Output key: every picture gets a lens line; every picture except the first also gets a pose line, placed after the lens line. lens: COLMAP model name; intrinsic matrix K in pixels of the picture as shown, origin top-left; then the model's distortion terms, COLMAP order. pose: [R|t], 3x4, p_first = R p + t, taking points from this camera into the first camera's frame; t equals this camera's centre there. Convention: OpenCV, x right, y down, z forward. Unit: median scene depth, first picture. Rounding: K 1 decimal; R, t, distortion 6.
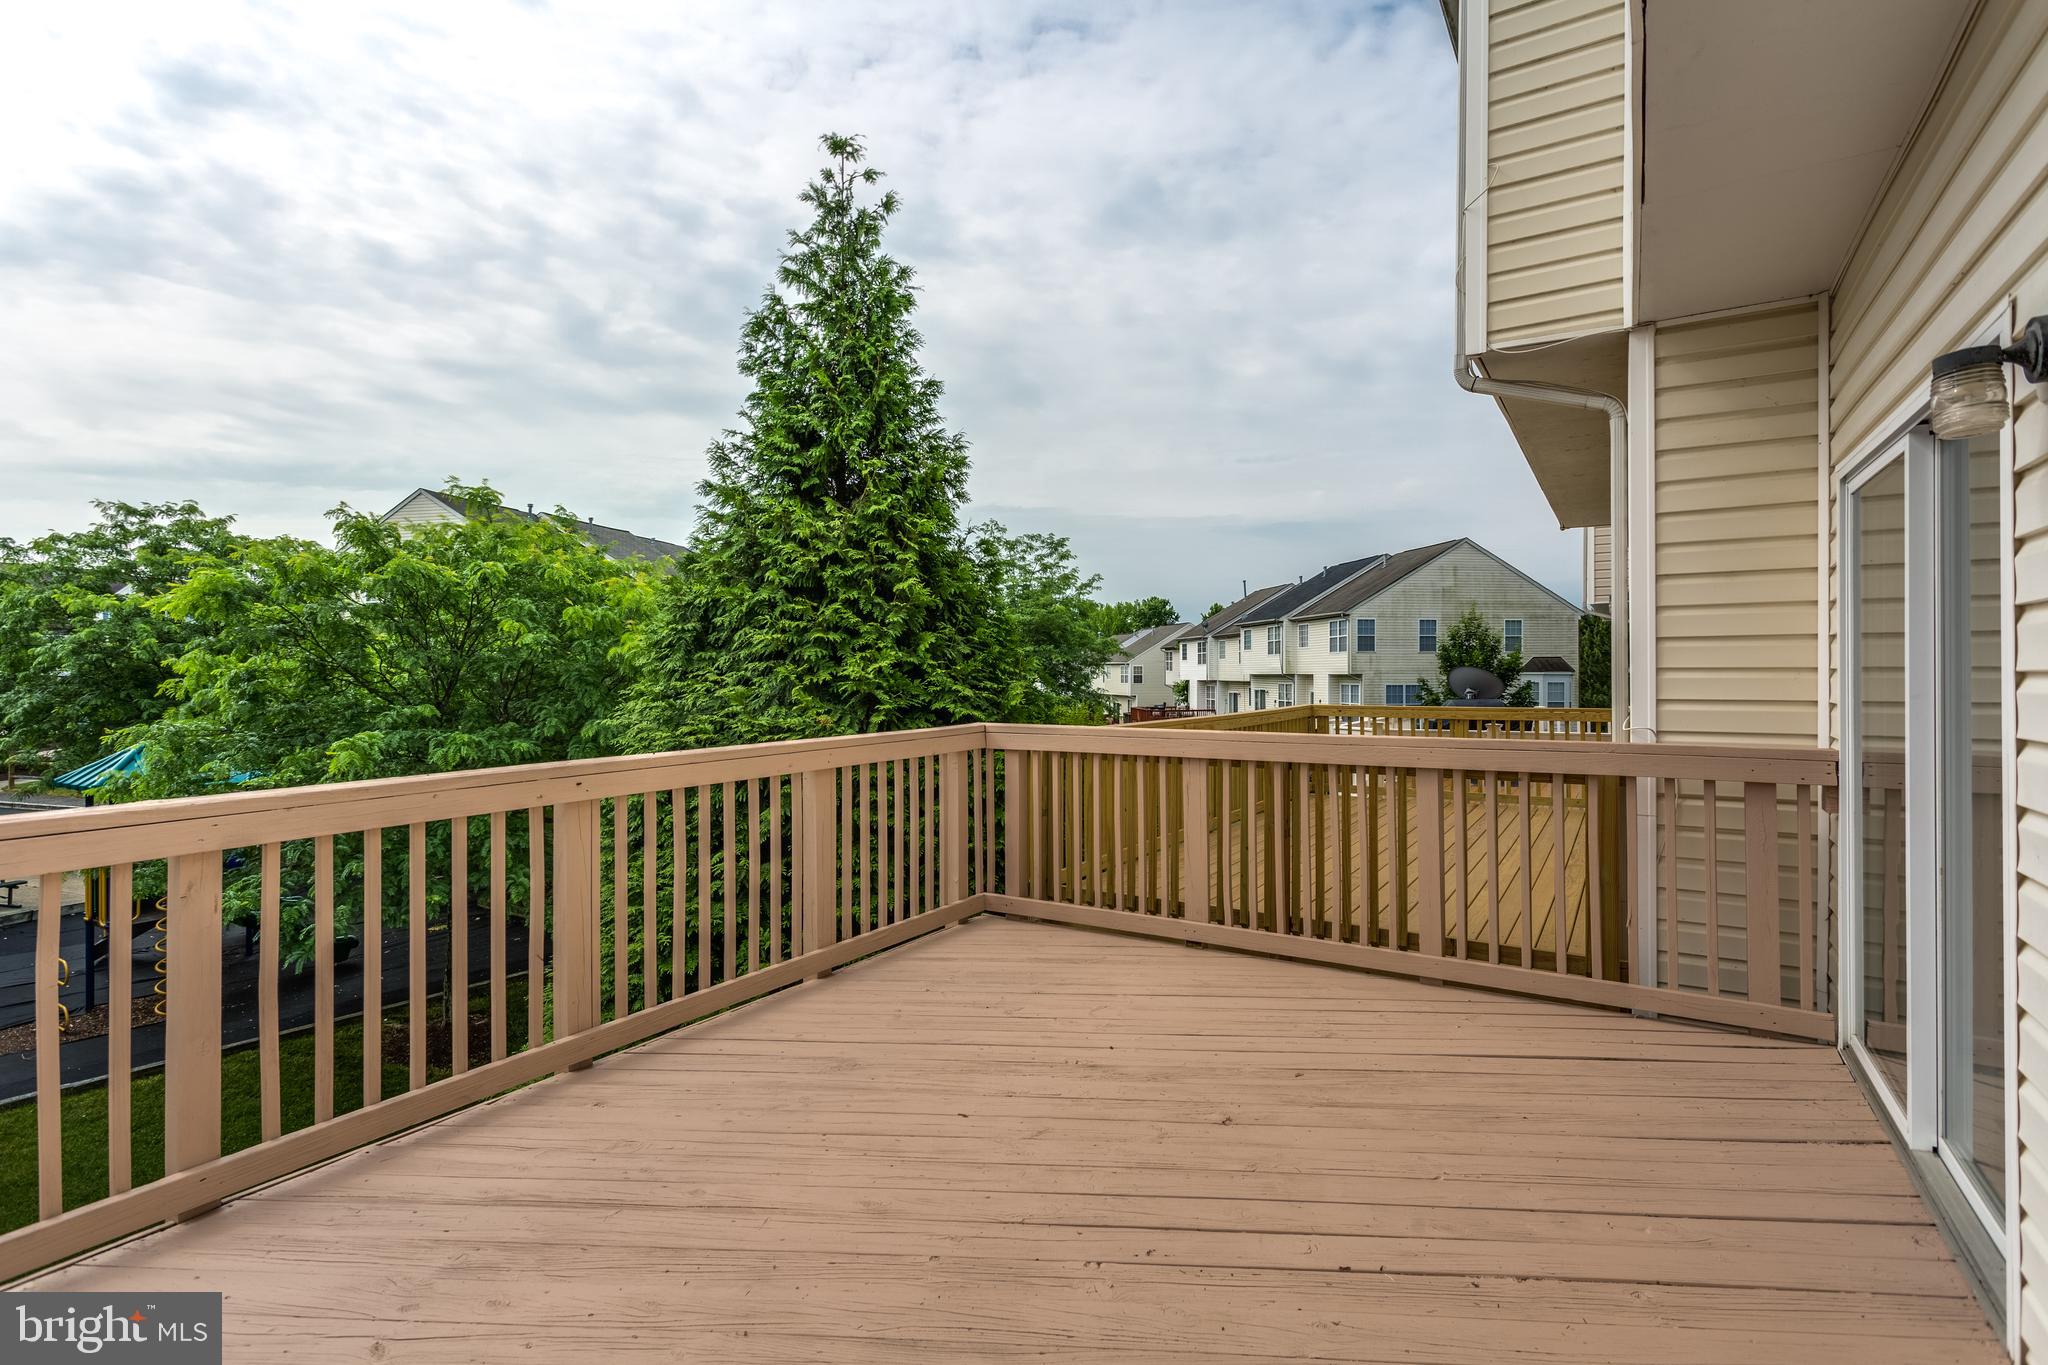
lens RADIAL K [[968.1, 0, 1017.5], [0, 968.1, 677.6], [0, 0, 1]] dist [0.001824, 0.001567]
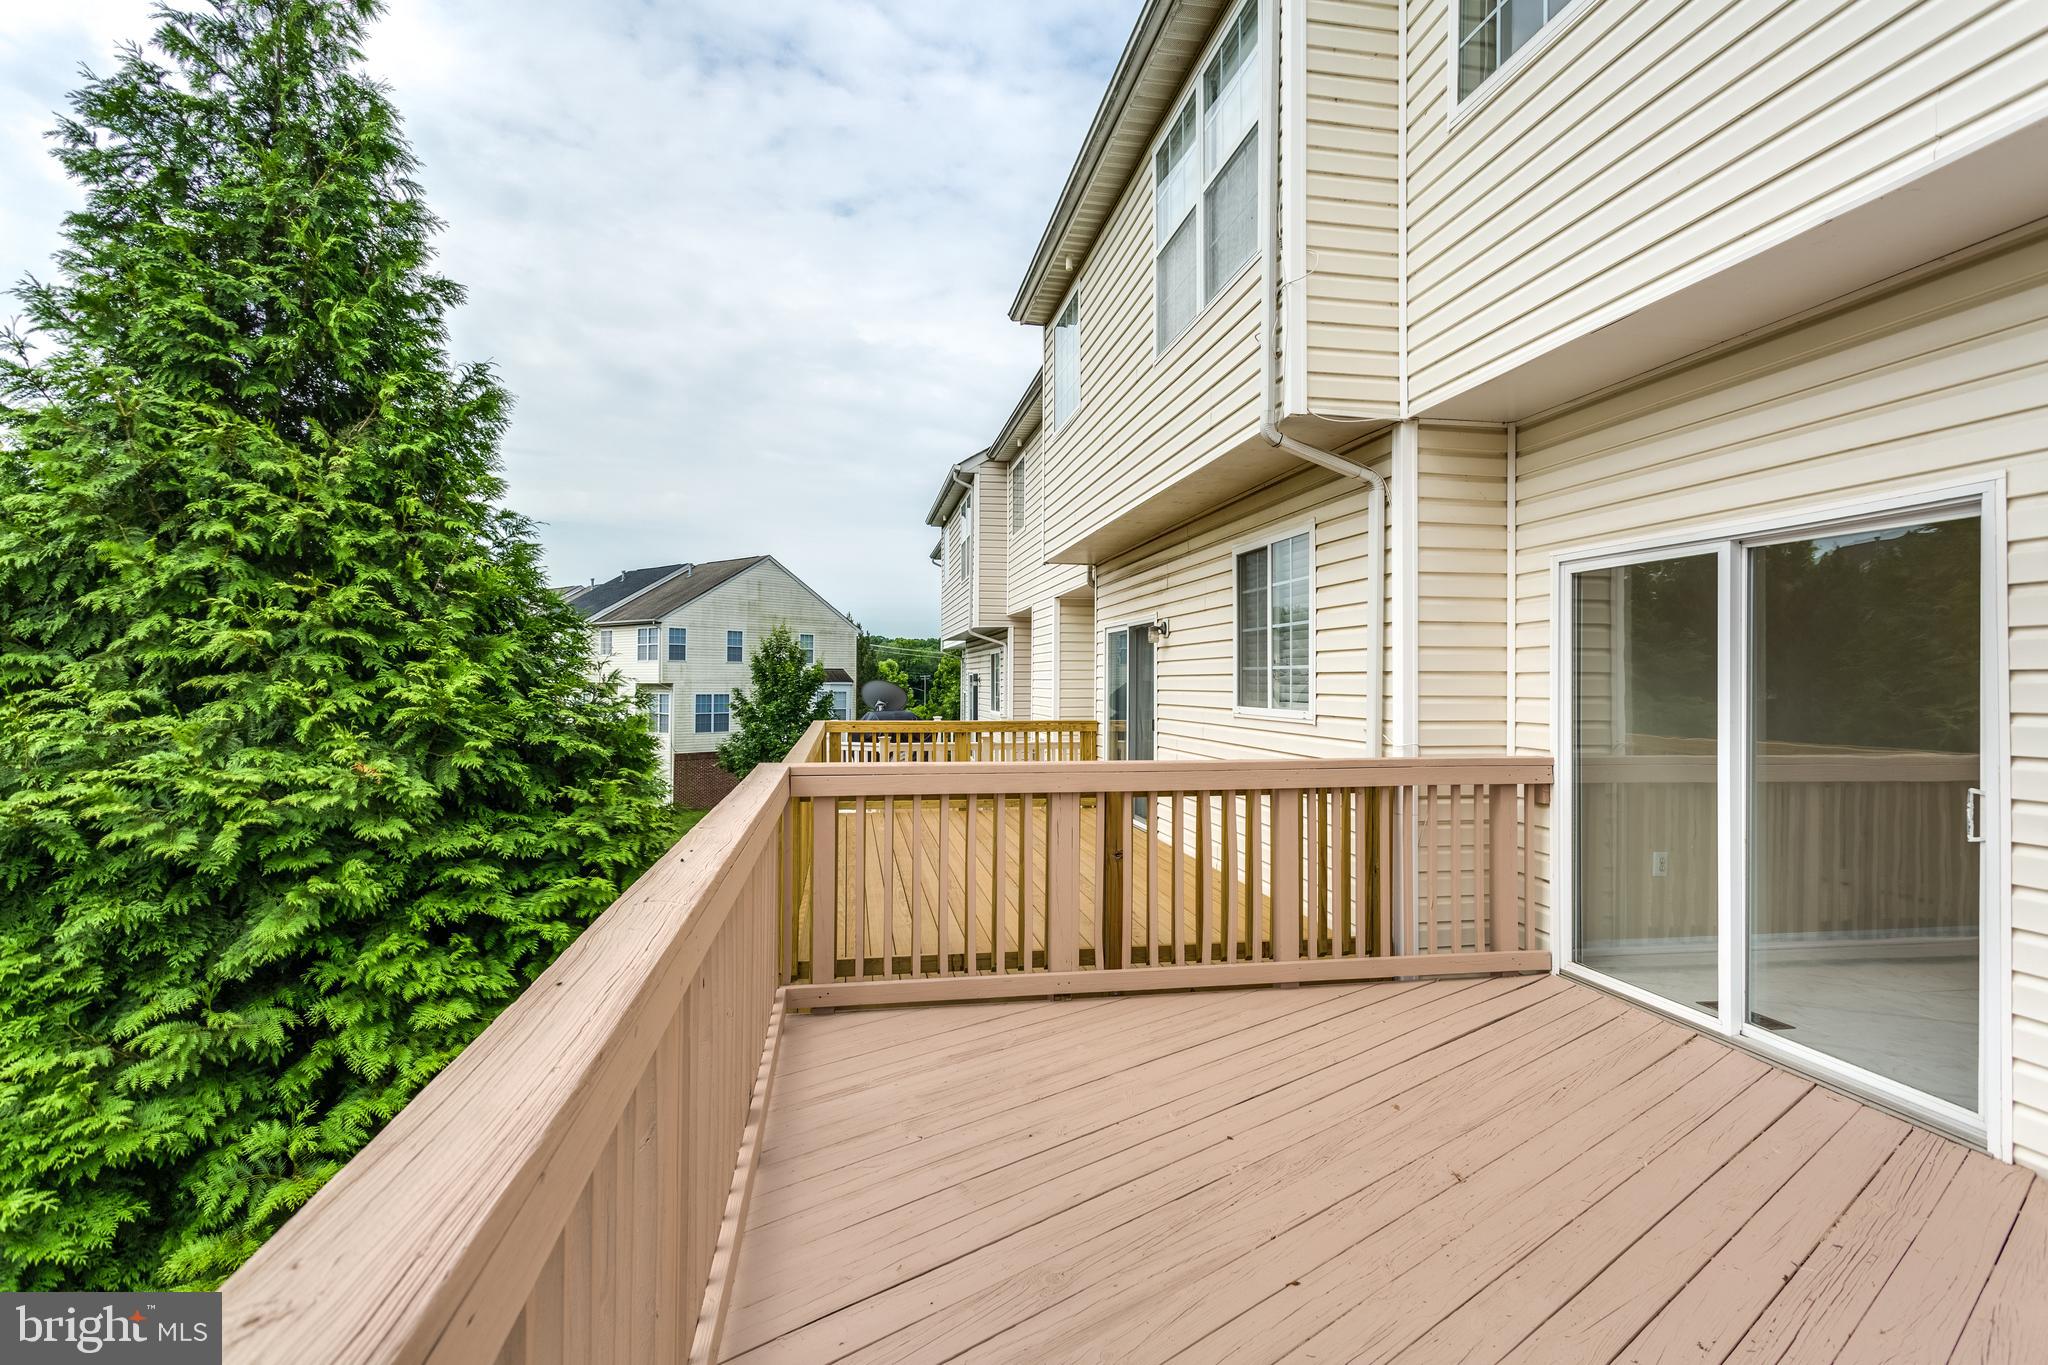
lens RADIAL K [[968.1, 0, 1019.1], [0, 968.1, 676.4], [0, 0, 1]] dist [0.001824, 0.001567]
pose [[0.741853, 0.009187, 0.670500, -0.278071], [-0.002993, 0.999942, -0.010389, -0.010197], [-0.670556, 0.005700, 0.741837, 0.210899]]
